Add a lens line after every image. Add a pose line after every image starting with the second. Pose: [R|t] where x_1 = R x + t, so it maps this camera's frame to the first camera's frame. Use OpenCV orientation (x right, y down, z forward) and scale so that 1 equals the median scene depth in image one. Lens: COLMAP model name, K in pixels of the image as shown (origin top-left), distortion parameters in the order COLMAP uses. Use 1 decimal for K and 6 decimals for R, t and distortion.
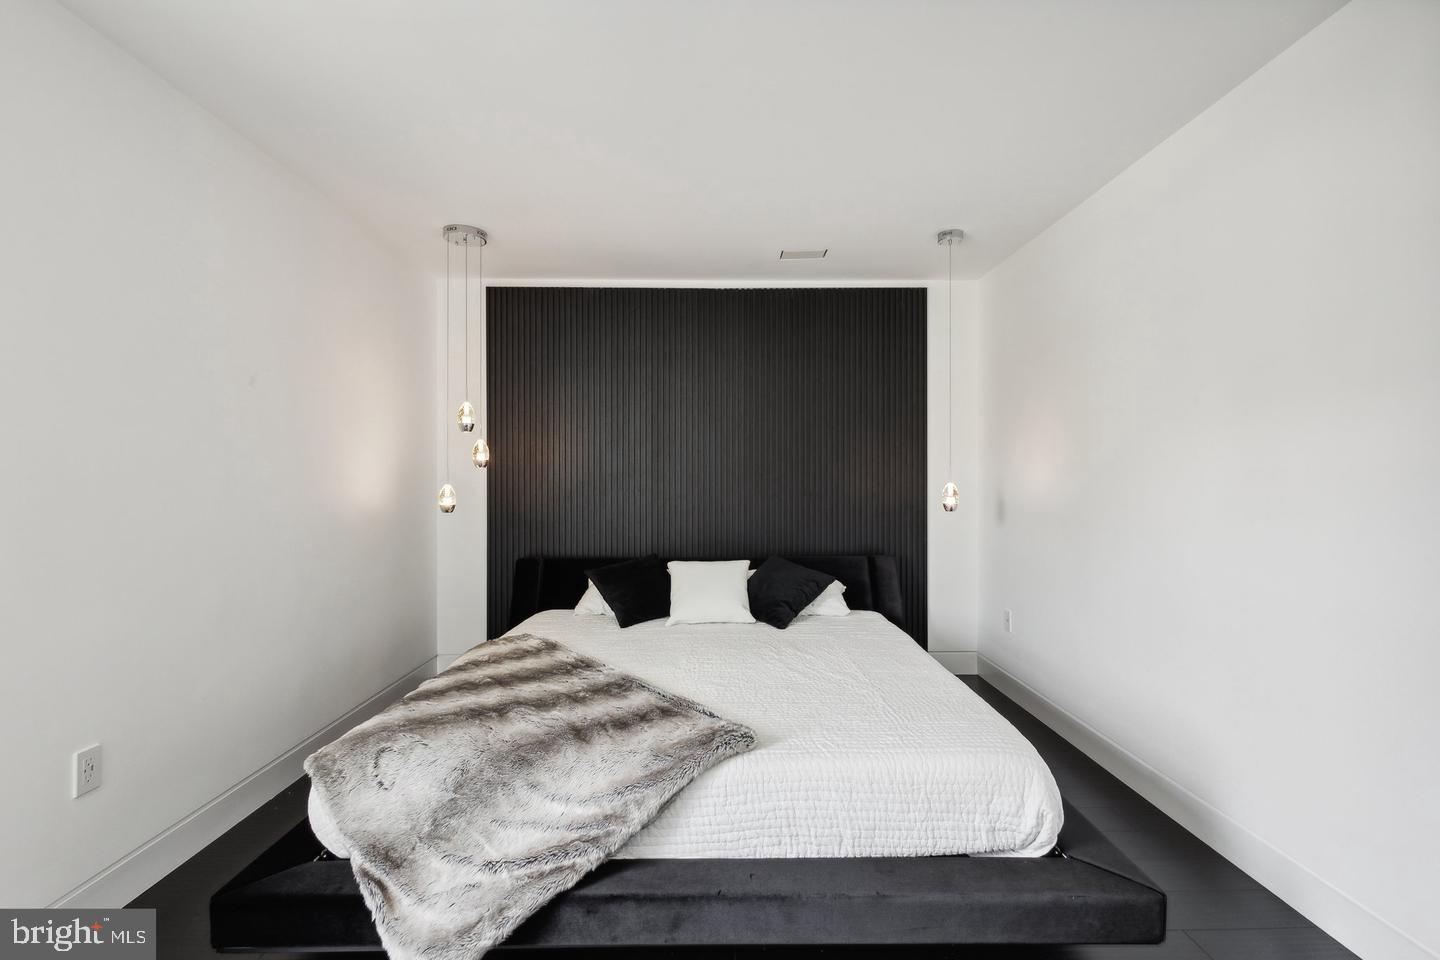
lens RADIAL K [[661.1, 0, 716.9], [0, 661.1, 482.8], [0, 0, 1]] dist [0.005370, 0.000541]
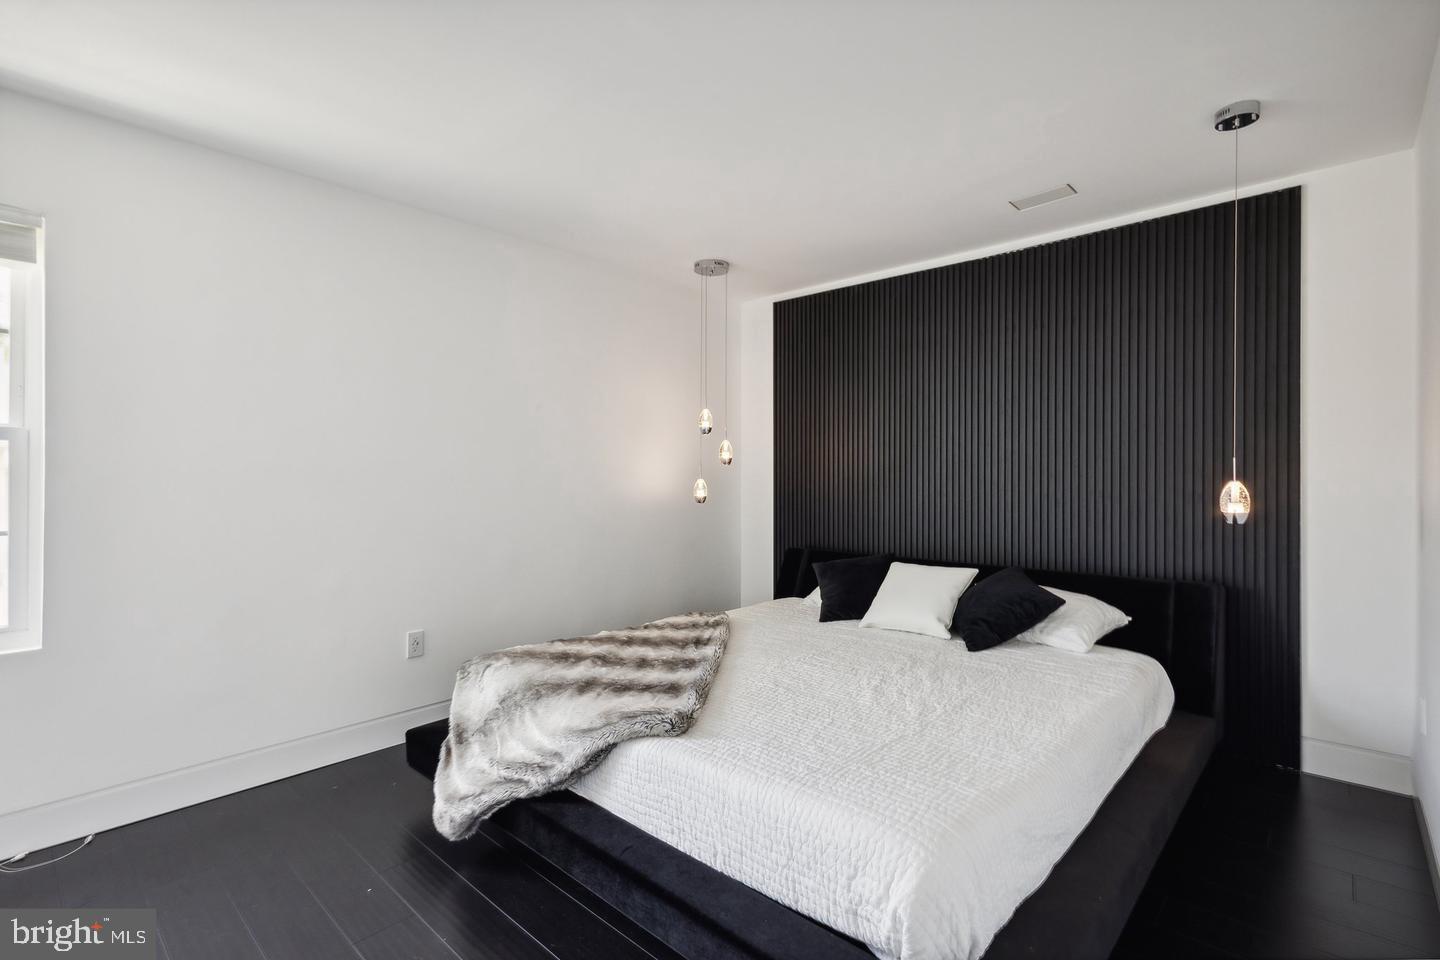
lens RADIAL K [[661.1, 0, 715.4], [0, 661.1, 468.6], [0, 0, 1]] dist [0.005370, 0.000541]
pose [[0.729947, -0.005220, -0.683484, 0.846549], [-0.002768, 0.999940, -0.010592, -0.007297], [0.683498, 0.009624, 0.729889, 0.292201]]
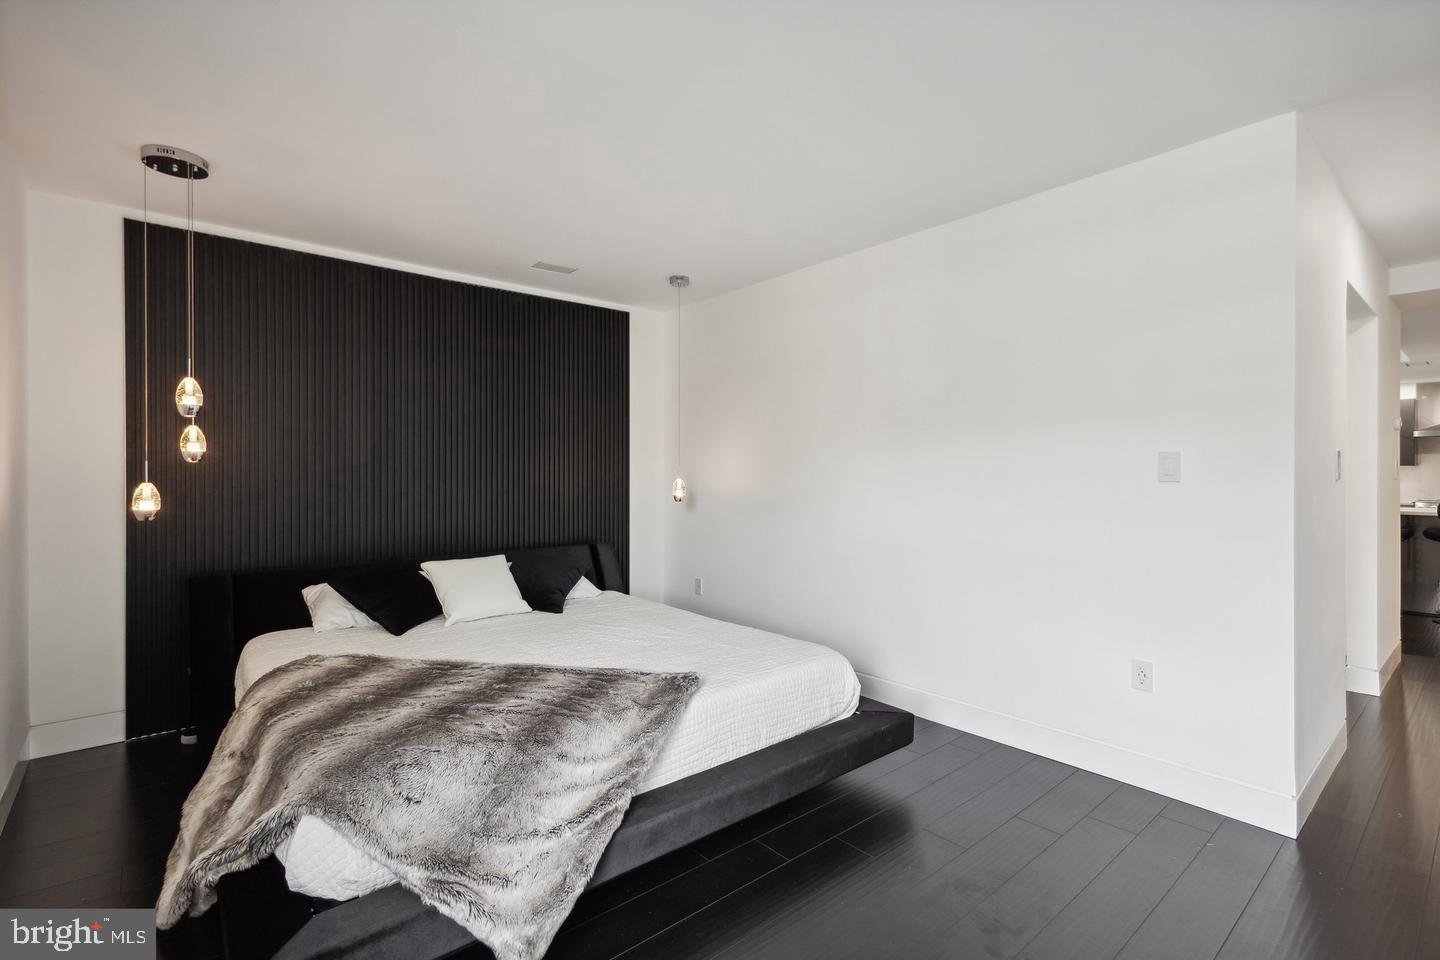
lens RADIAL K [[661.1, 0, 717.2], [0, 661.1, 481.8], [0, 0, 1]] dist [0.005370, 0.000541]
pose [[0.770224, -0.006368, 0.637742, -0.761143], [0.002490, 0.999973, 0.006978, -0.005371], [-0.637769, -0.003787, 0.770219, -0.008803]]
